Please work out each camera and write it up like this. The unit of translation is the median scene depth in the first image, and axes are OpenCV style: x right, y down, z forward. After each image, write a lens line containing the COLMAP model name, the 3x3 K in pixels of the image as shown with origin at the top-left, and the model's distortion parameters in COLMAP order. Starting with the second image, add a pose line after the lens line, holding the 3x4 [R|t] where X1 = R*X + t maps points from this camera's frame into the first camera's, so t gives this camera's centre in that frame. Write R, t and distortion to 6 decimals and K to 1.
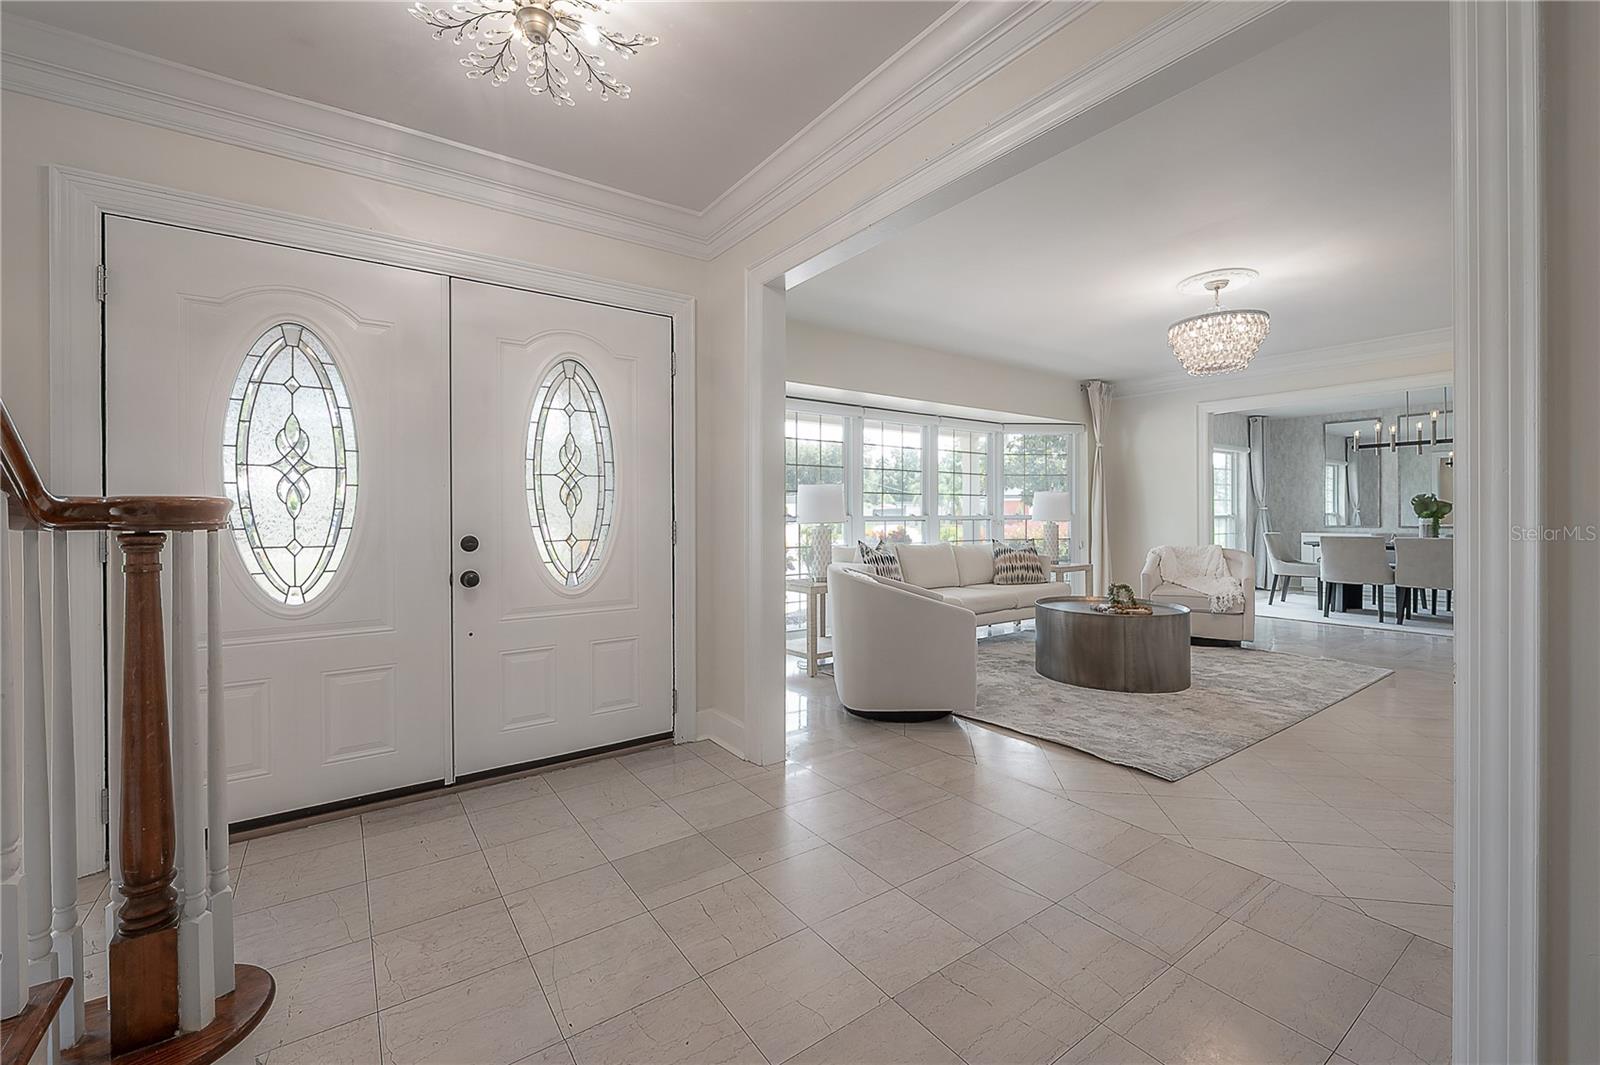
lens RADIAL K [[652.4, 0, 804.2], [0, 652.4, 515.4], [0, 0, 1]] dist [0.002525, 0.000036]
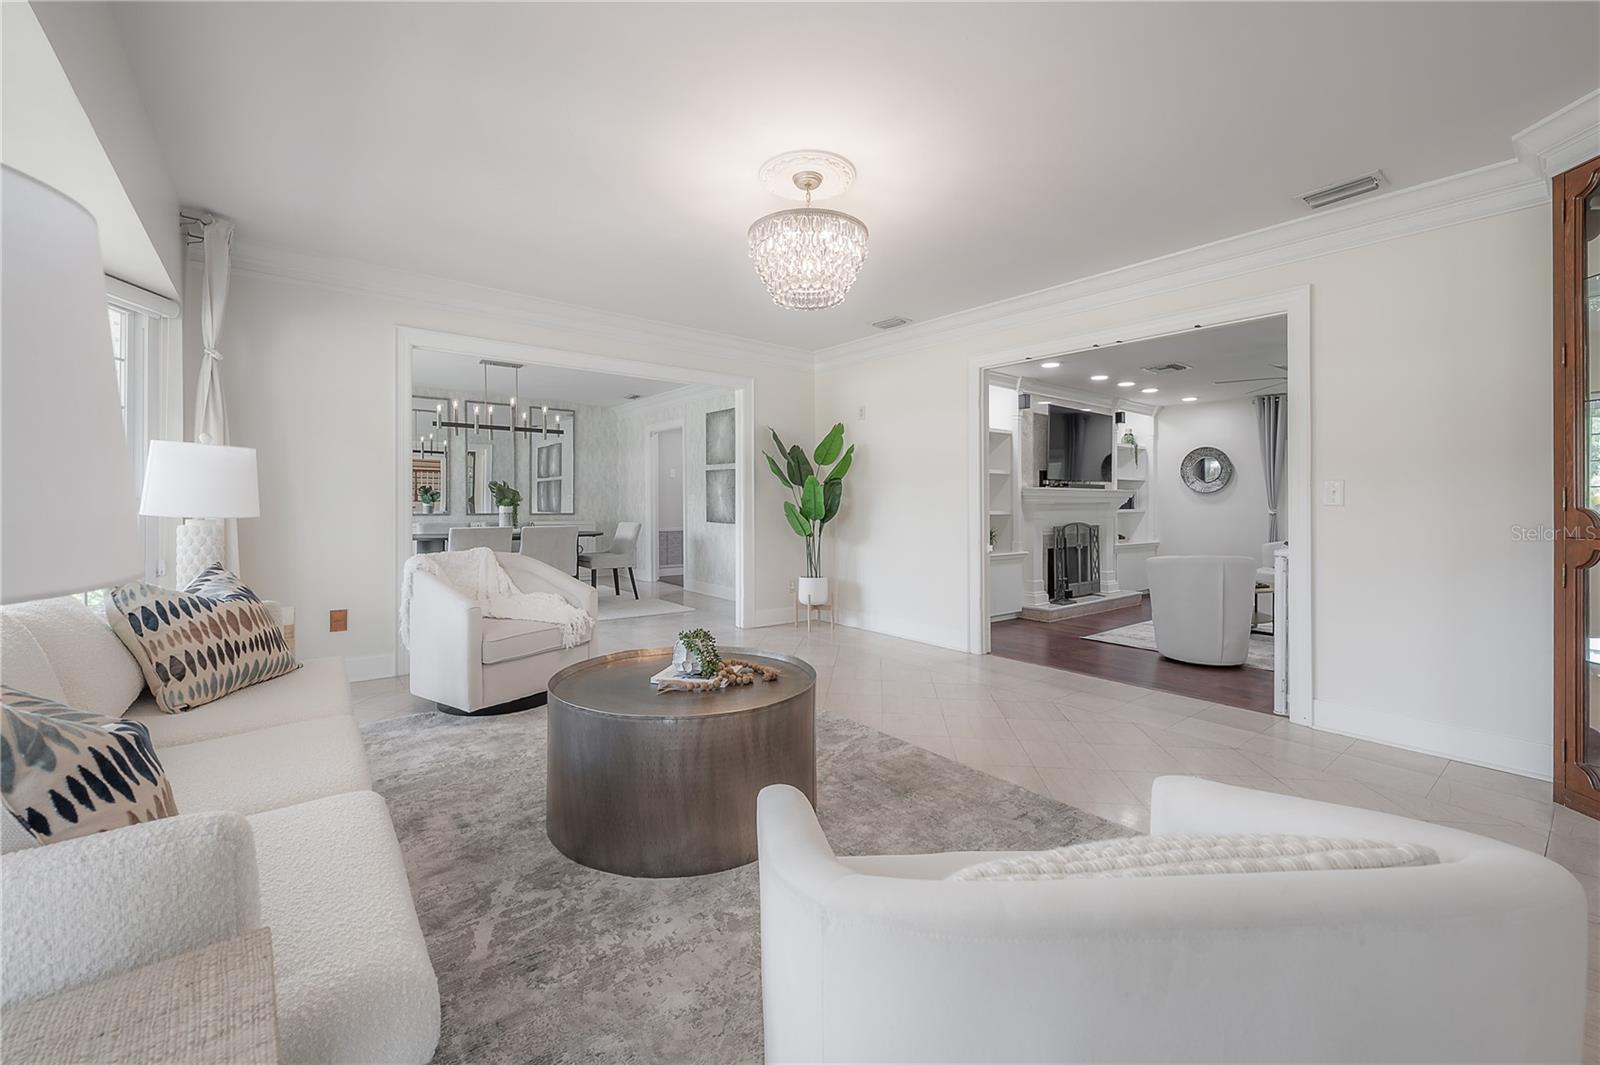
lens RADIAL K [[652.4, 0, 750.7], [0, 652.4, 501.6], [0, 0, 1]] dist [0.002525, 0.000036]
pose [[-0.038048, 0.002120, 0.999274, -0.046436], [-0.002491, 0.999994, -0.002216, -0.000386], [-0.999273, -0.002573, -0.038042, 0.727339]]
